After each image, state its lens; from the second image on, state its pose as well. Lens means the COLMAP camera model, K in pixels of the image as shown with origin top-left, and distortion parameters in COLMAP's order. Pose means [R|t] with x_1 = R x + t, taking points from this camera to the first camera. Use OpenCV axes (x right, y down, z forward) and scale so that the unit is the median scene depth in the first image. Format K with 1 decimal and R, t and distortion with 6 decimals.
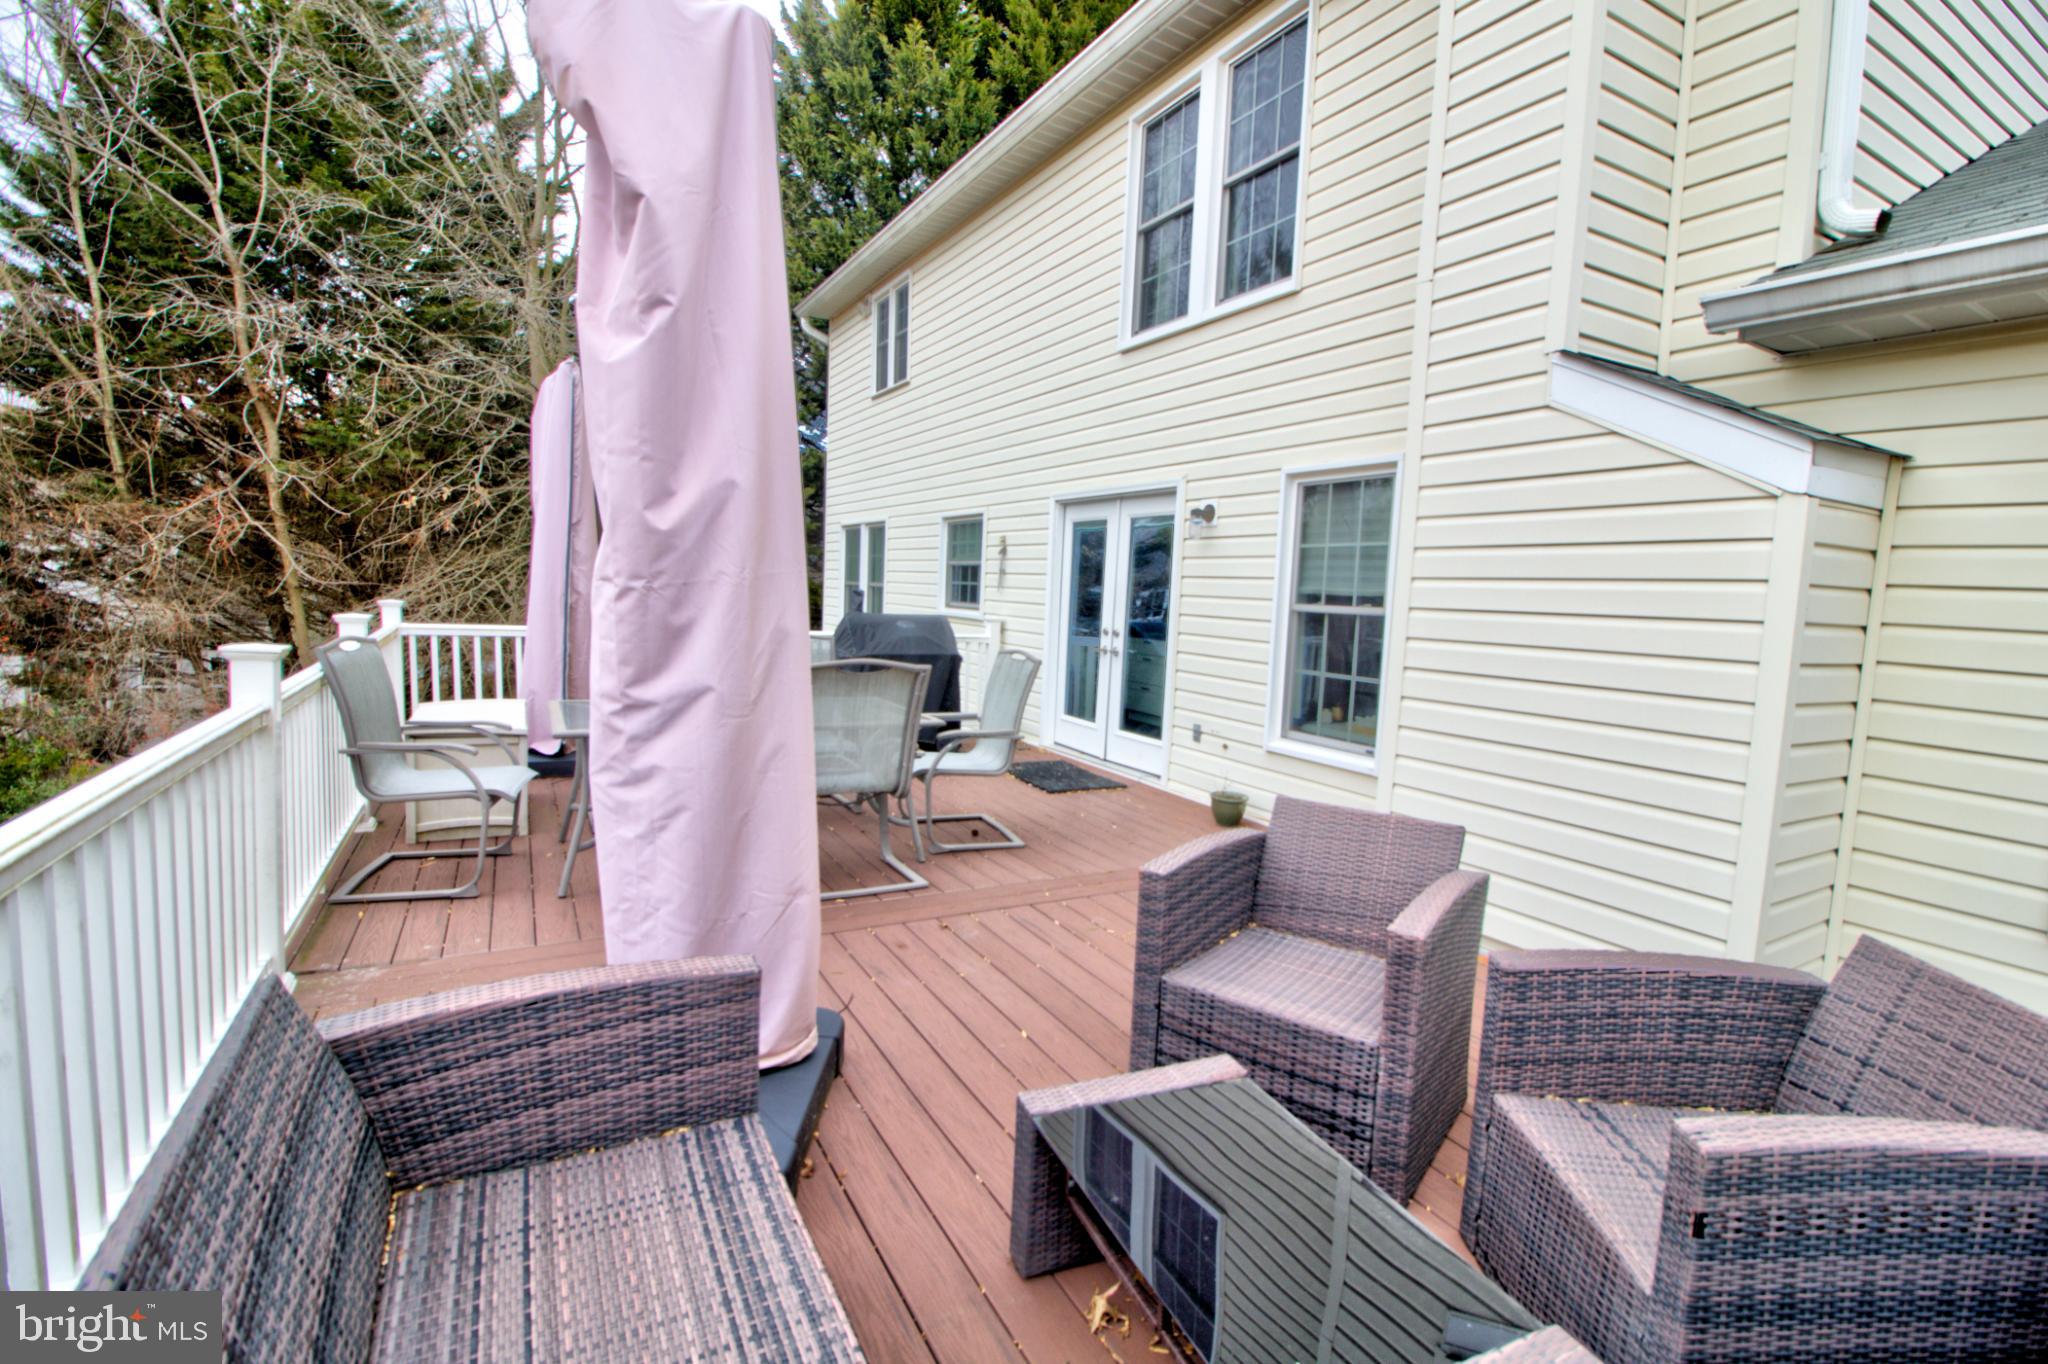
lens RADIAL K [[946.3, 0, 1020.2], [0, 946.3, 682.6], [0, 0, 1]] dist [-0.006938, -0.006040]
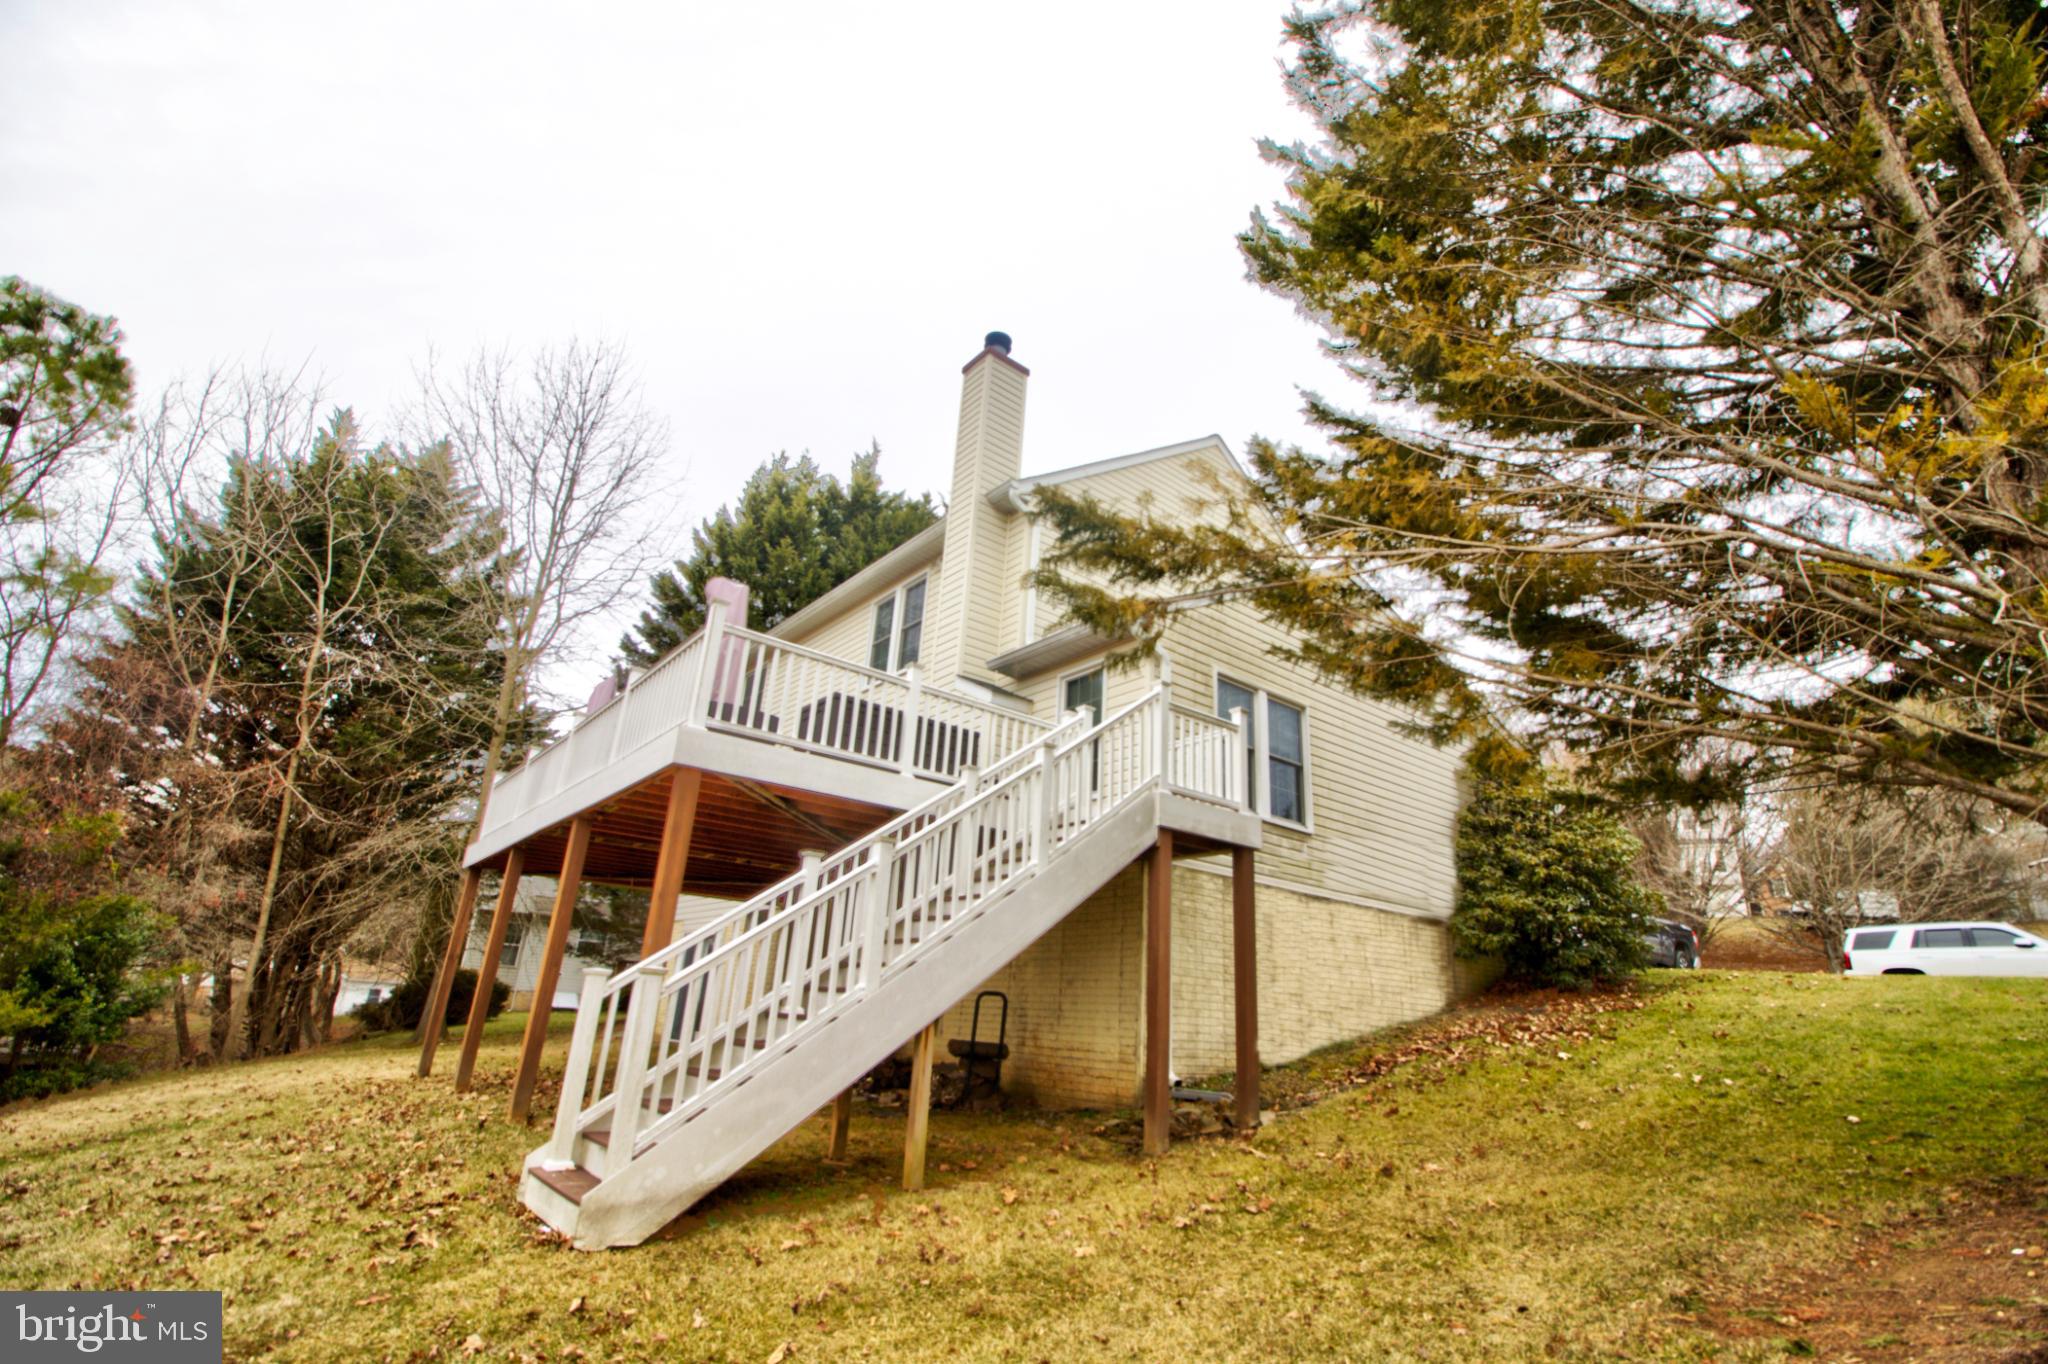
lens RADIAL K [[946.3, 0, 1025.9], [0, 946.3, 682.3], [0, 0, 1]] dist [-0.006938, -0.006040]
pose [[0.982144, 0.072044, 0.173787, 0.044554], [0.007329, 0.908416, -0.418004, 0.300593], [-0.187986, 0.411814, 0.891667, -0.575895]]
